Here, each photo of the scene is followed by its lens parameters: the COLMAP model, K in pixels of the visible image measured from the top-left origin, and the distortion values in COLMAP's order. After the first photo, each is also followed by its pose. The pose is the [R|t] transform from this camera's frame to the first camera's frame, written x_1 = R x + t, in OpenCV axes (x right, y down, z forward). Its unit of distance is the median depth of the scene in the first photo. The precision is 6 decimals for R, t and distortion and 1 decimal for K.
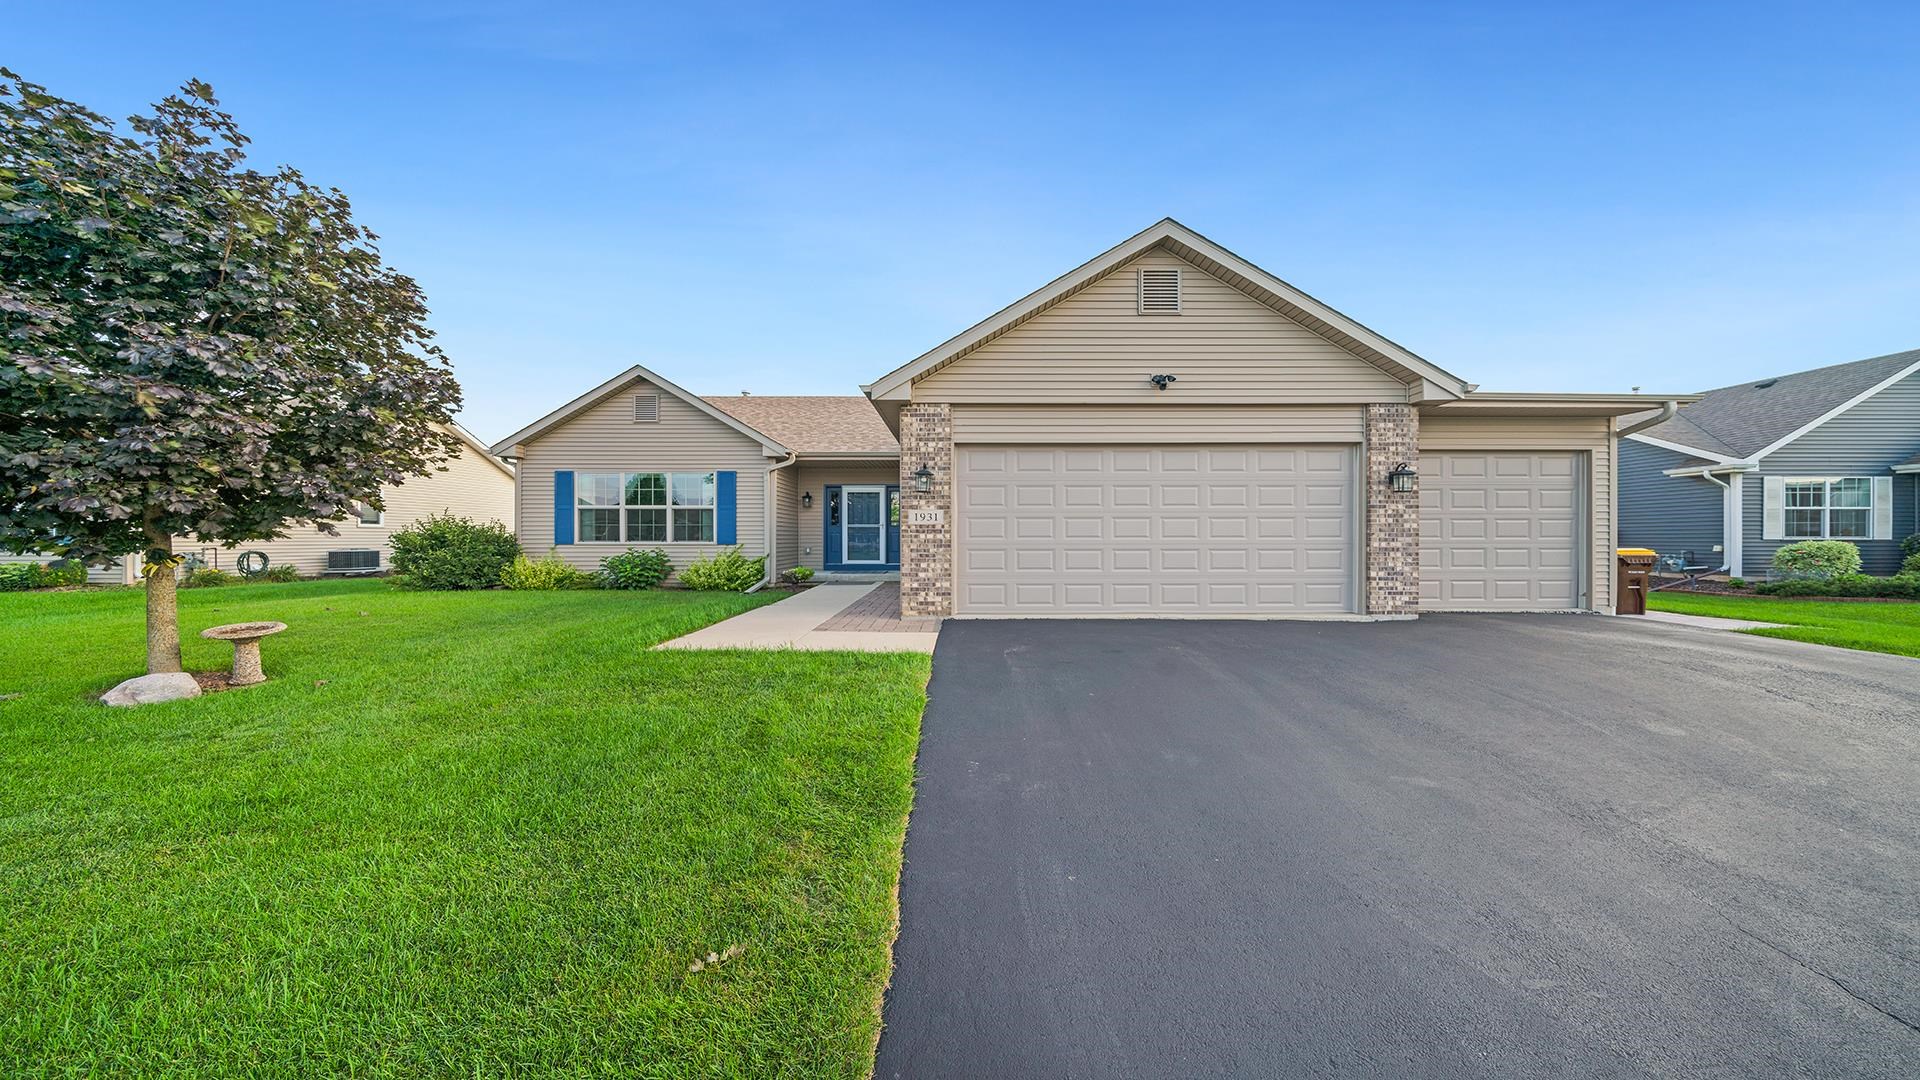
lens RADIAL K [[658.4, 0, 1015.3], [0, 658.4, 539.1], [0, 0, 1]] dist [-0.008697, 0.000530]
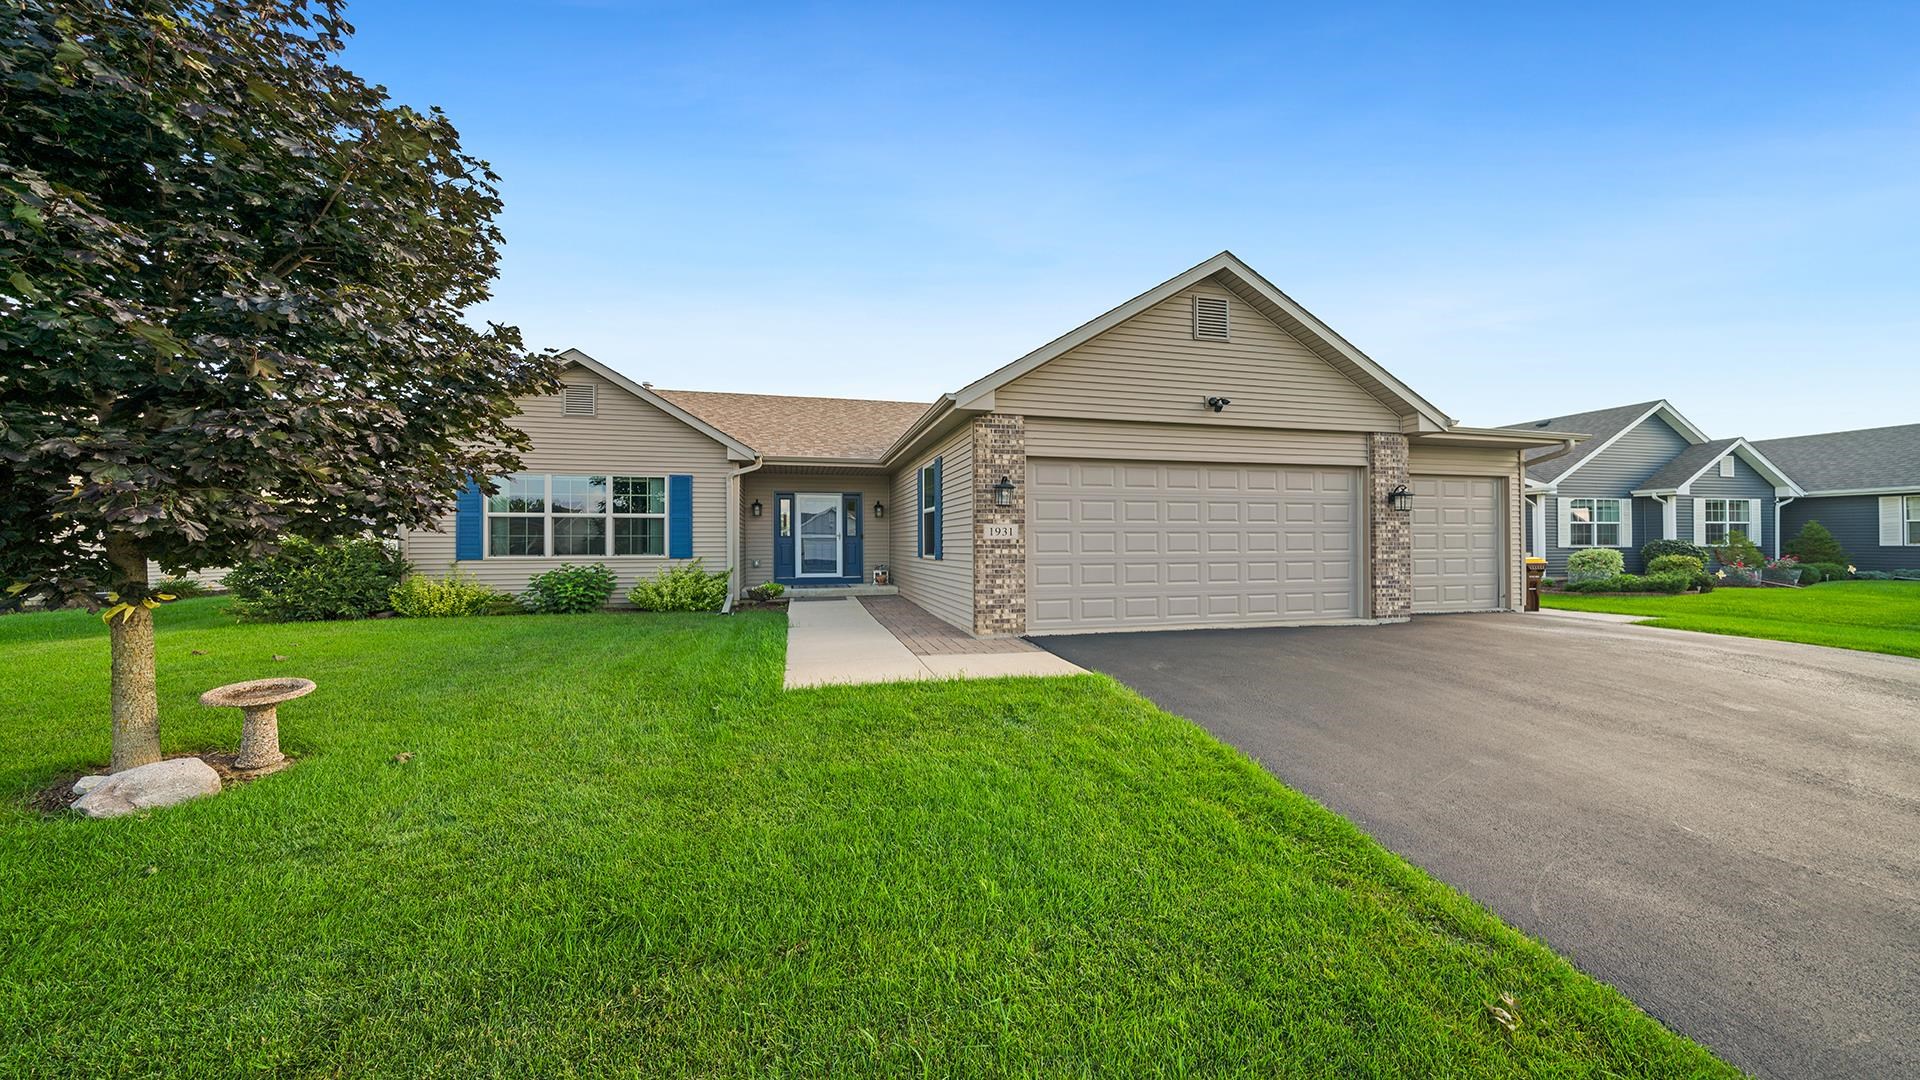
lens RADIAL K [[658.4, 0, 964.9], [0, 658.4, 534.1], [0, 0, 1]] dist [-0.008697, 0.000530]
pose [[0.970214, 0.000969, 0.242249, -0.411219], [0.002711, 0.999886, -0.014855, -0.015136], [-0.242236, 0.015070, 0.970100, 0.072976]]
